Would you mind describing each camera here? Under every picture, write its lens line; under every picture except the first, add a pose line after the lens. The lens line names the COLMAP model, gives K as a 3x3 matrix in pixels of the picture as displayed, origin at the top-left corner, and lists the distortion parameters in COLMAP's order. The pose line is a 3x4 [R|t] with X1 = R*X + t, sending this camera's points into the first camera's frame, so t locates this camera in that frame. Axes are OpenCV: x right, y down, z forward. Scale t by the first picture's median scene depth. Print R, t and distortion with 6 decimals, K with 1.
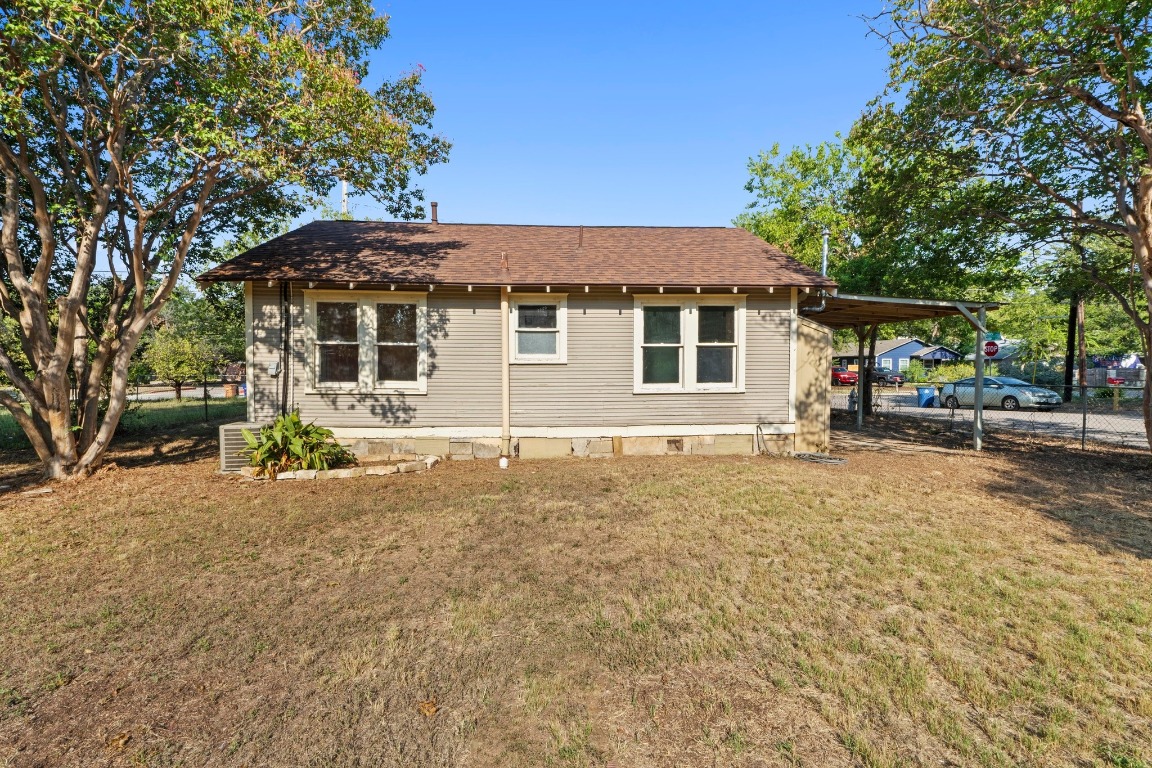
lens RADIAL K [[499.0, 0, 576.3], [0, 499.0, 383.0], [0, 0, 1]] dist [-0.001151, -0.000489]
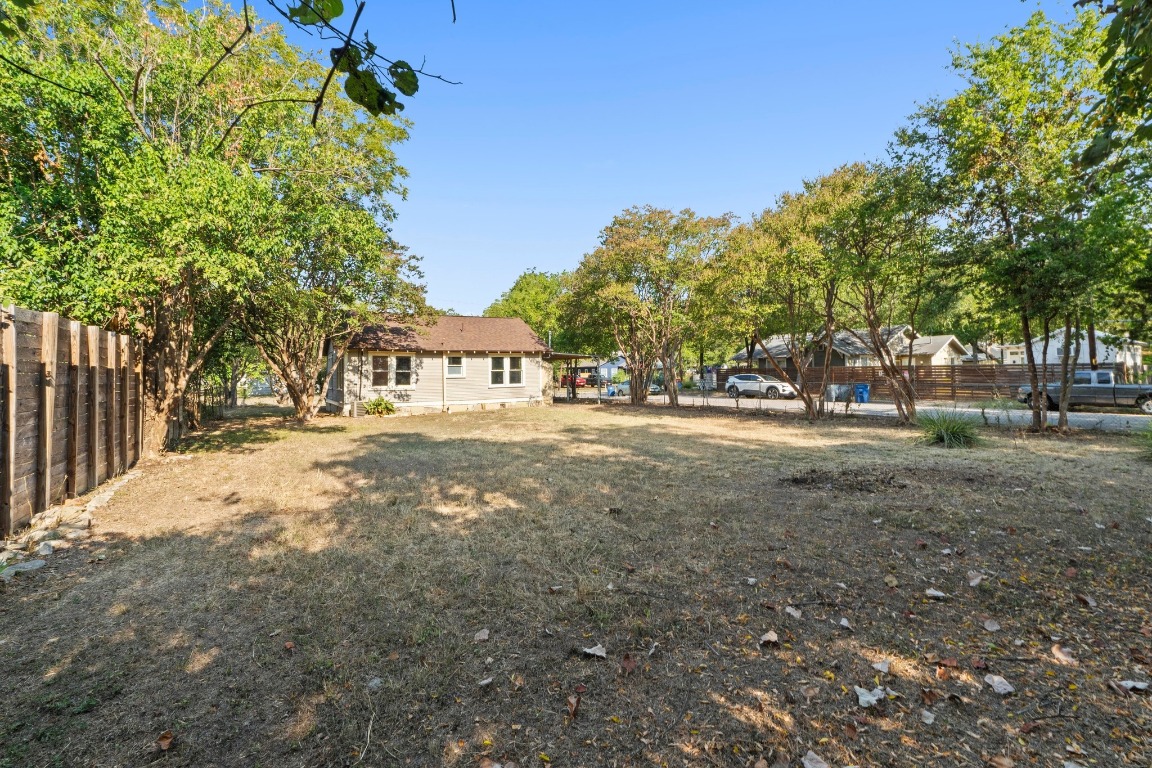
lens RADIAL K [[499.0, 0, 575.8], [0, 499.0, 379.9], [0, 0, 1]] dist [-0.001151, -0.000489]
pose [[0.893696, -0.016955, 0.448352, -0.731600], [0.027052, 0.999504, -0.016126, 0.036030], [-0.447857, 0.026541, 0.893711, -1.800466]]
